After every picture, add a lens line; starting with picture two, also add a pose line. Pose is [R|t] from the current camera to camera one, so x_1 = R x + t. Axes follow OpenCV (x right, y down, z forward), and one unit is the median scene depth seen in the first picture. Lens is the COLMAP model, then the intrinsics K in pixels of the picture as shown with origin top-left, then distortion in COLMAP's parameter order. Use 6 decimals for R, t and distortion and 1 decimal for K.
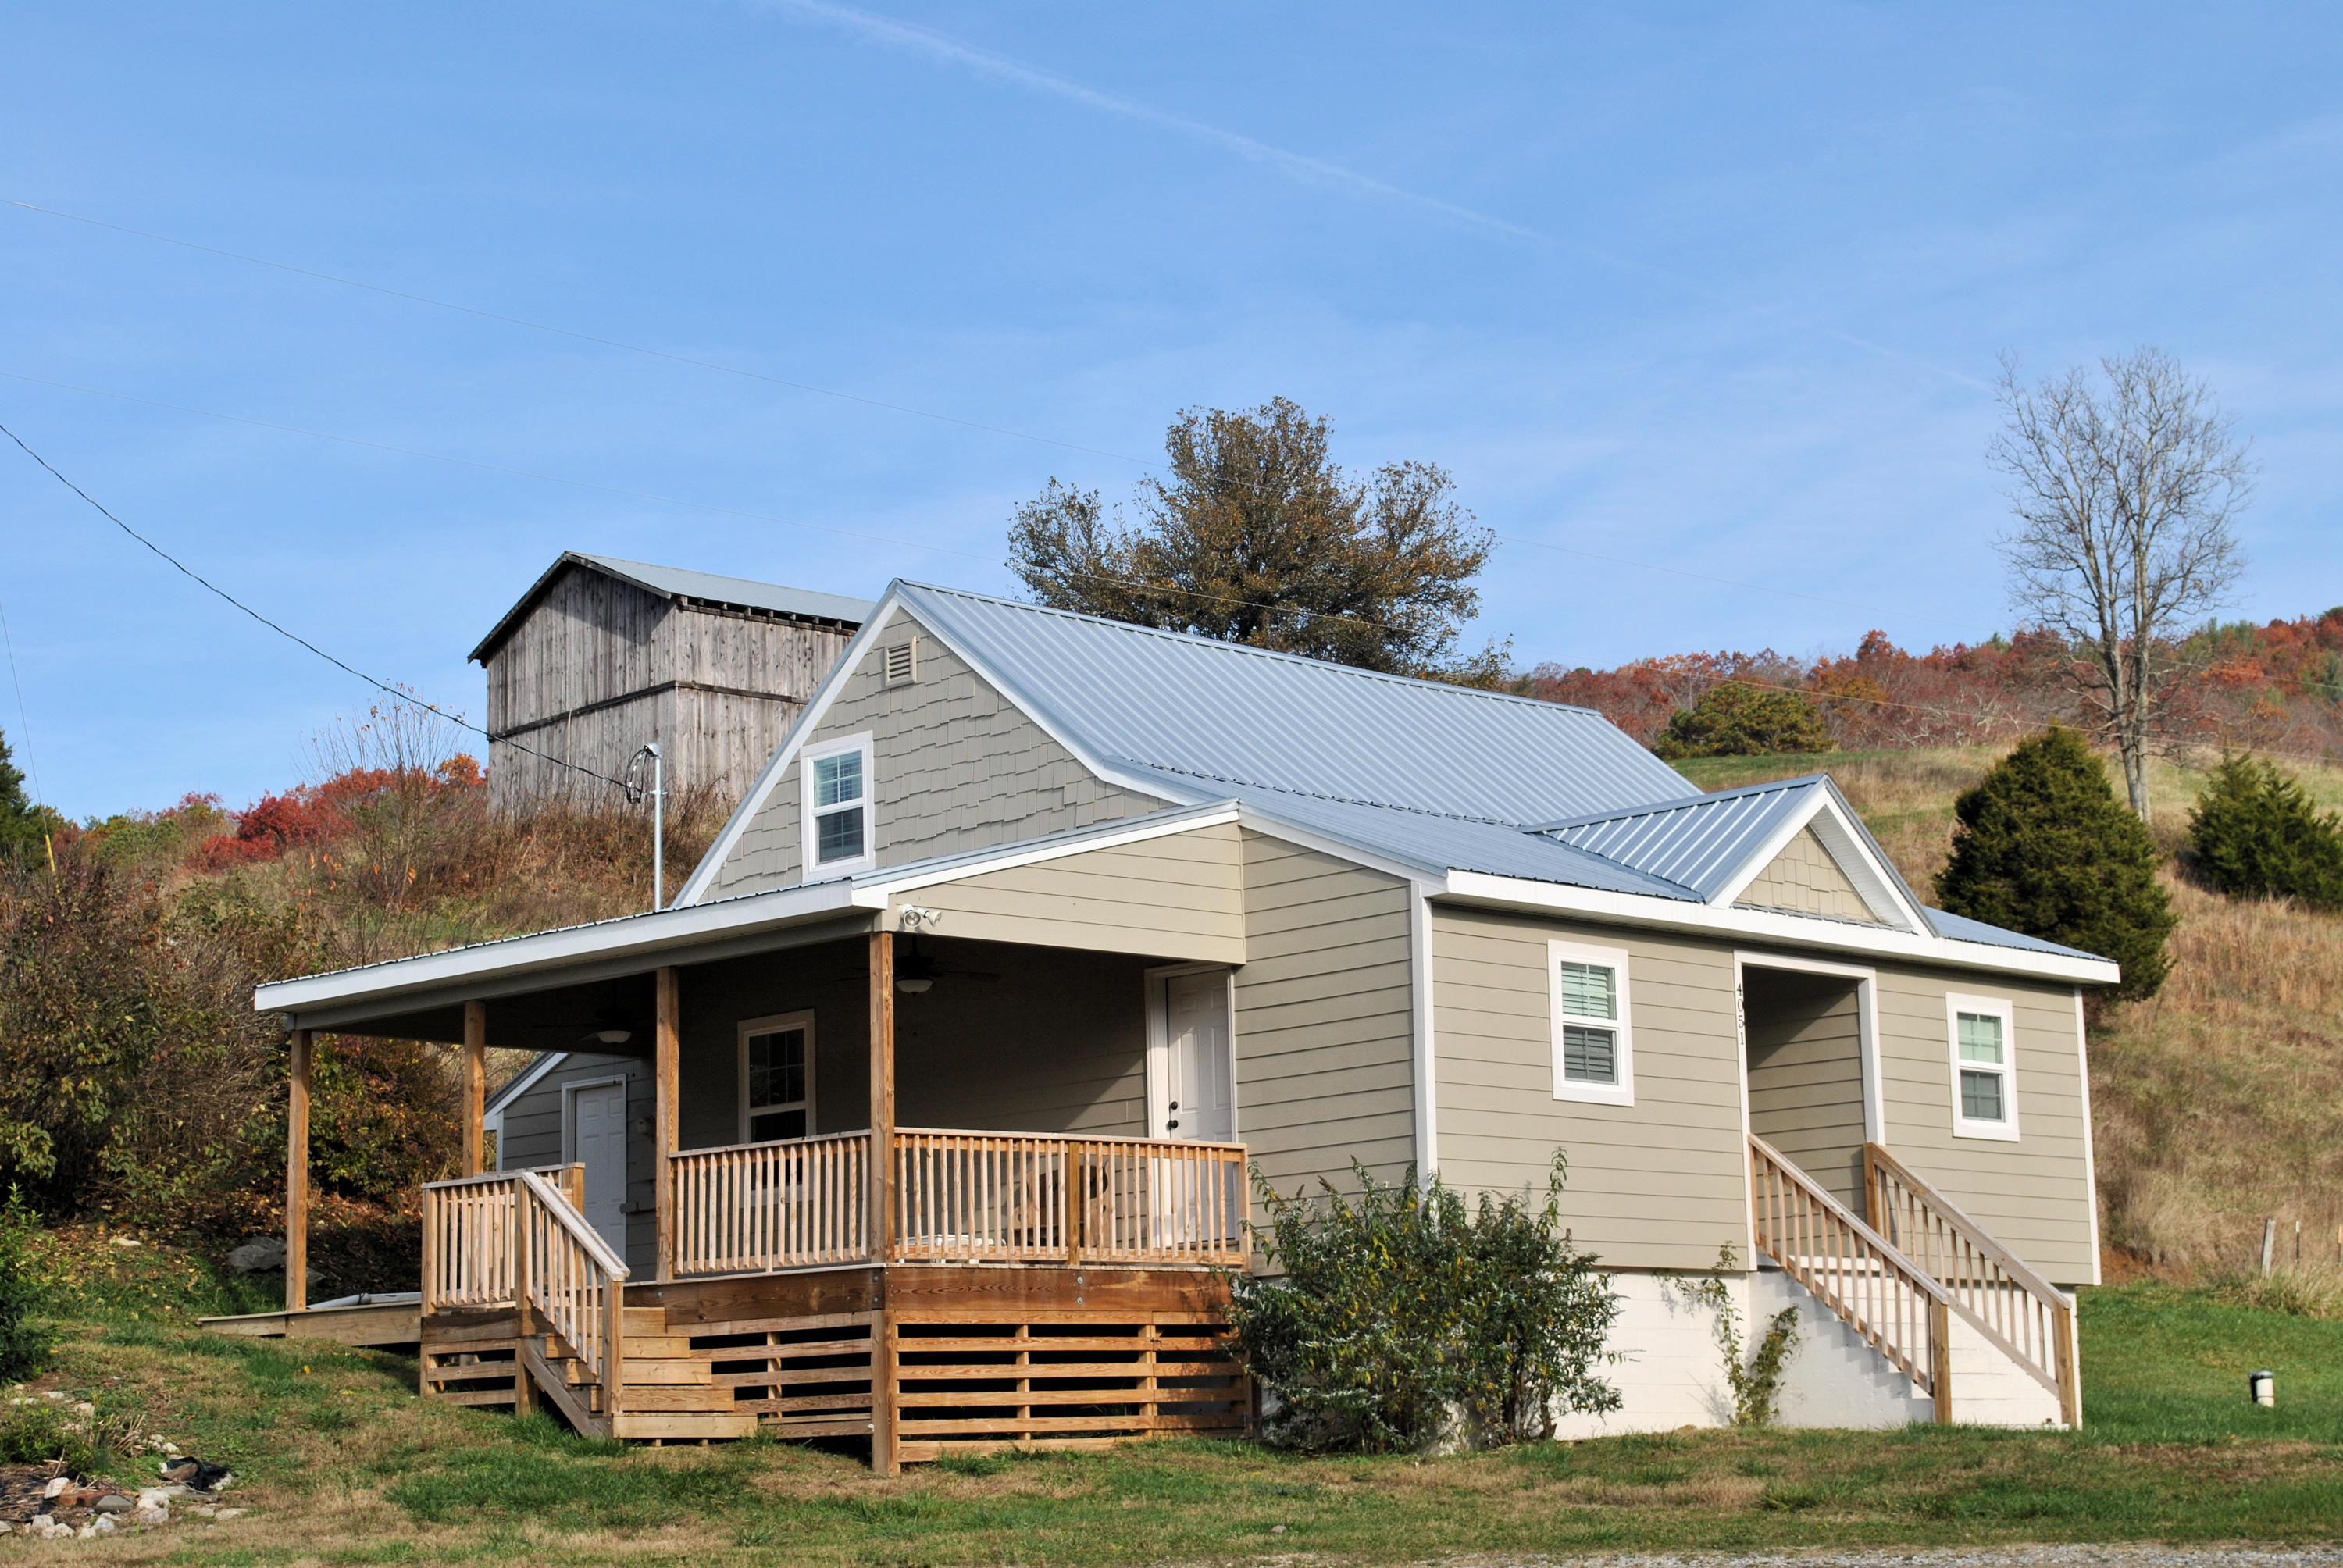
lens RADIAL K [[4042.5, 0, 1171.7], [0, 4042.5, 789.8], [0, 0, 1]] dist [0.185471, 0.000000]
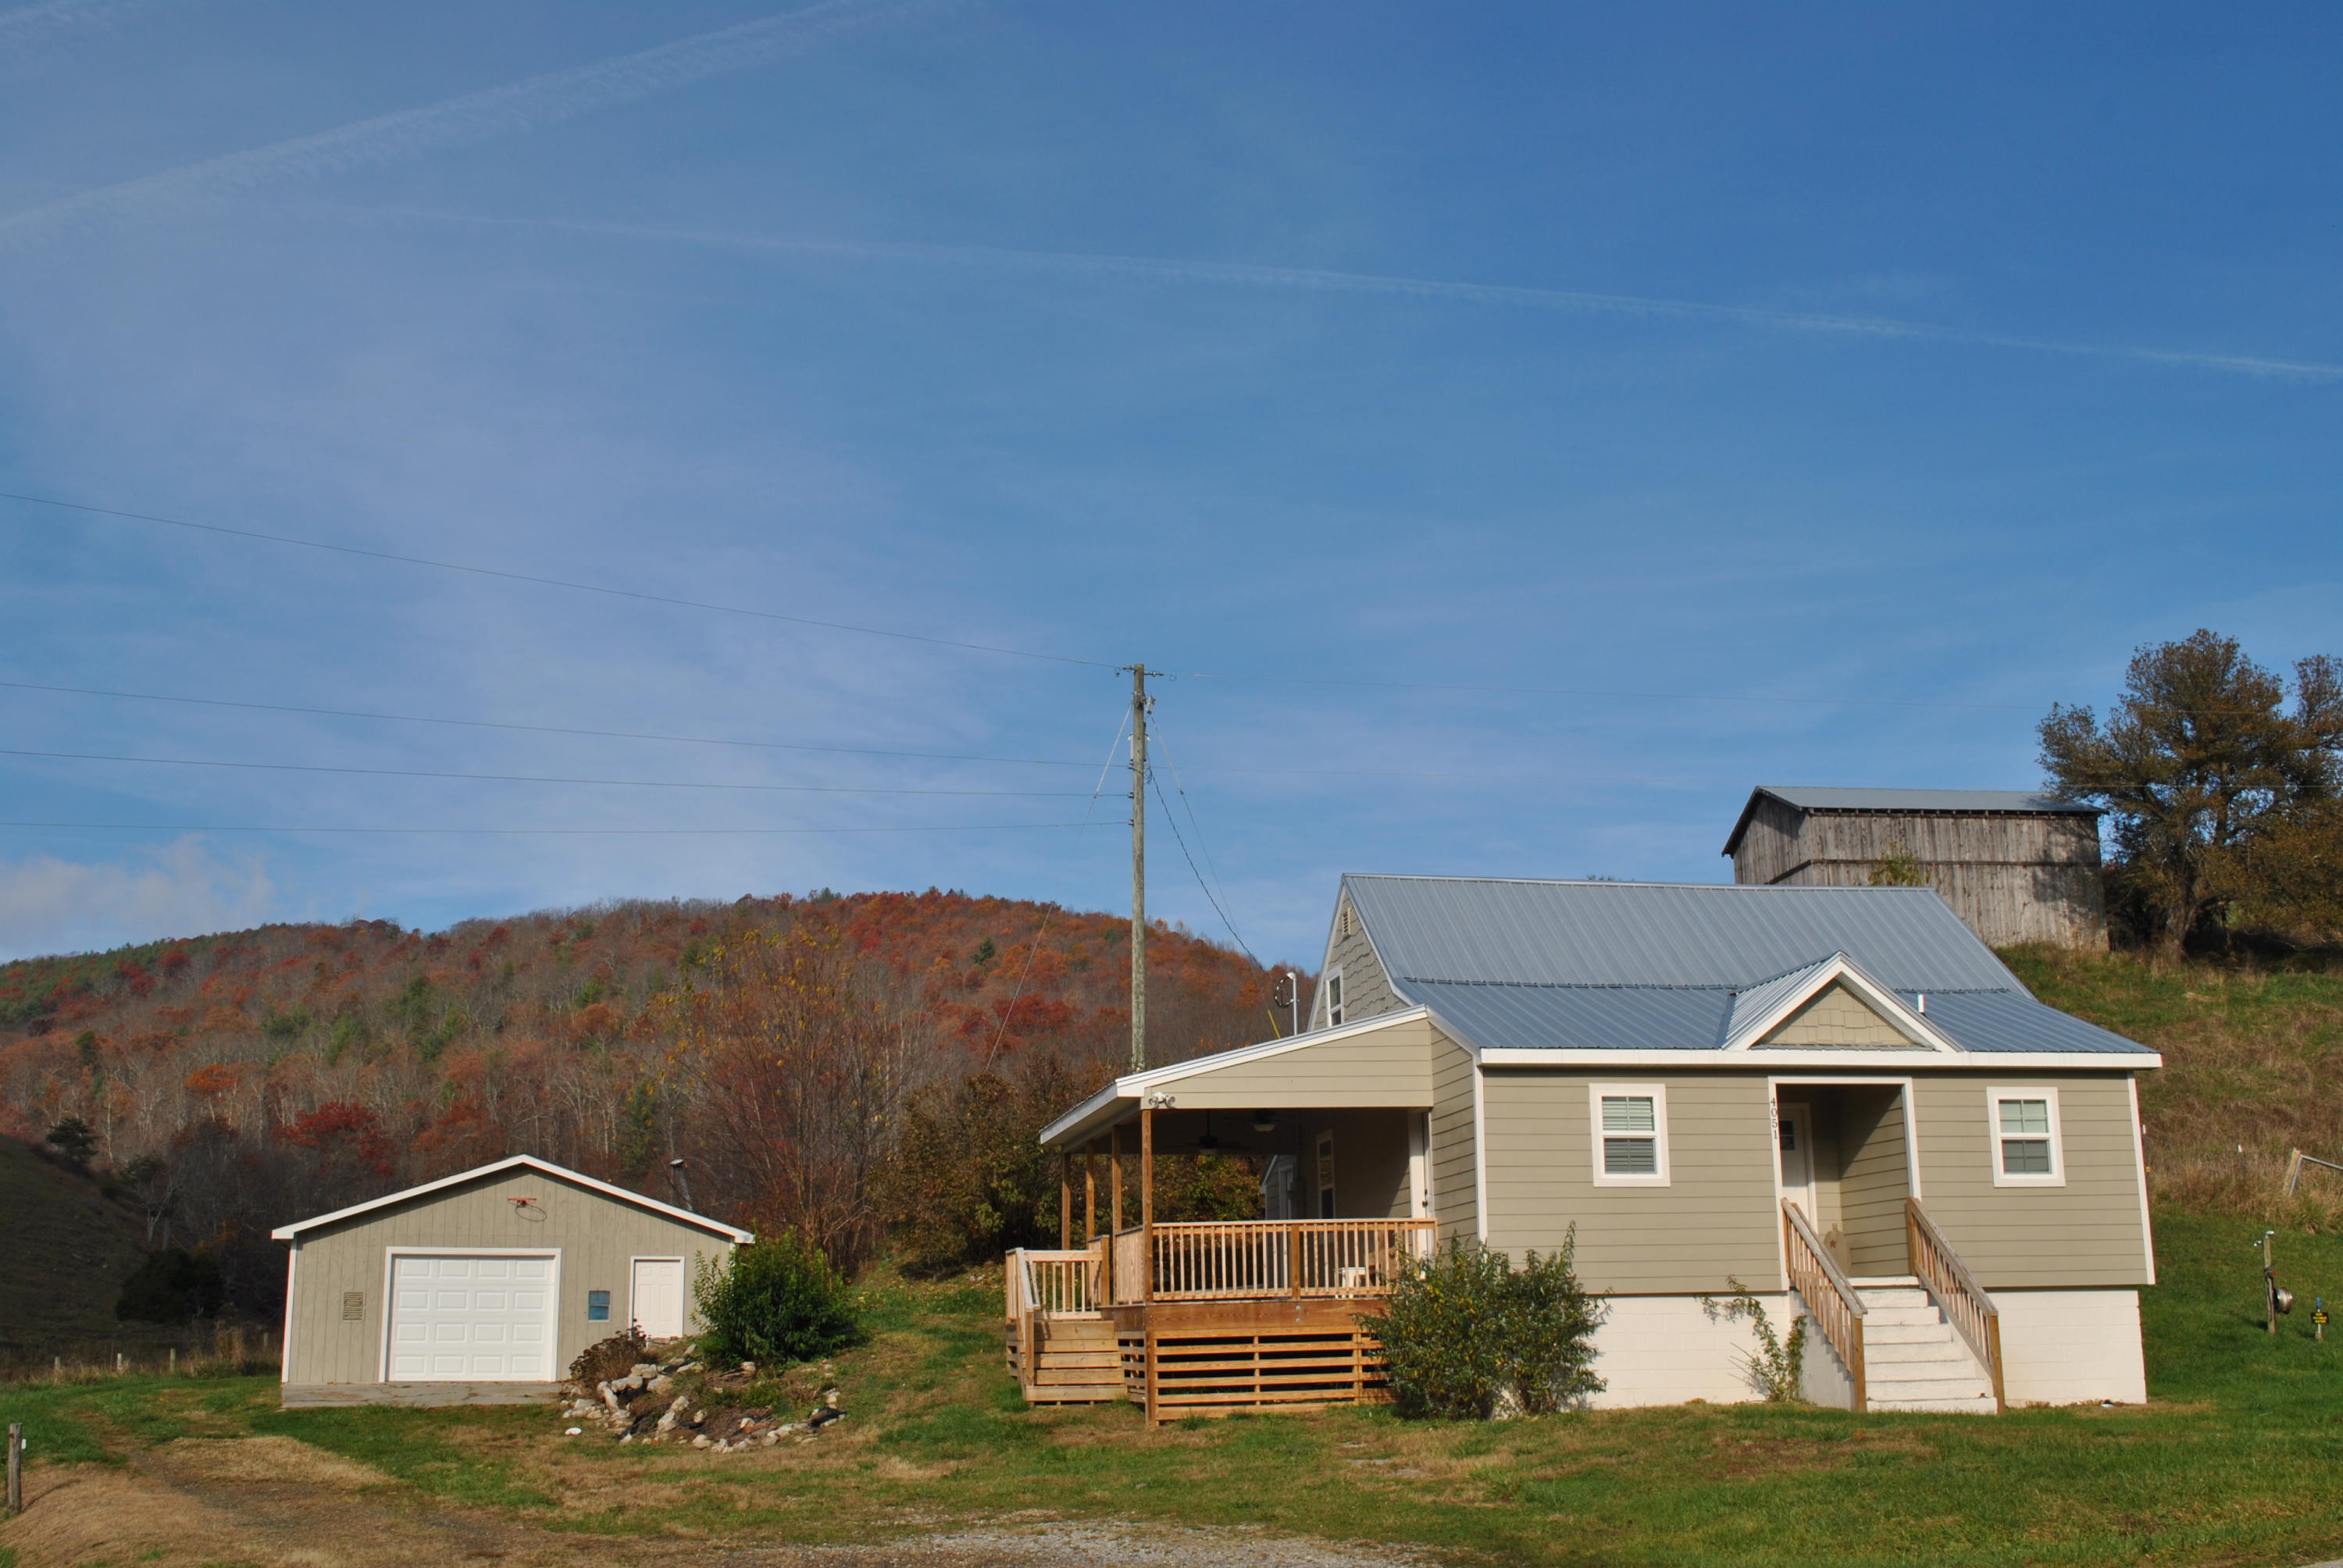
lens RADIAL K [[2347.0, 0, 1171.8], [0, 2347.0, 777.5], [0, 0, 1]] dist [-0.015075, 0.000000]
pose [[0.827468, -0.121316, -0.548251, 0.447404], [0.093664, 0.992523, -0.078258, -0.023282], [0.553646, 0.013404, 0.832644, 0.148009]]
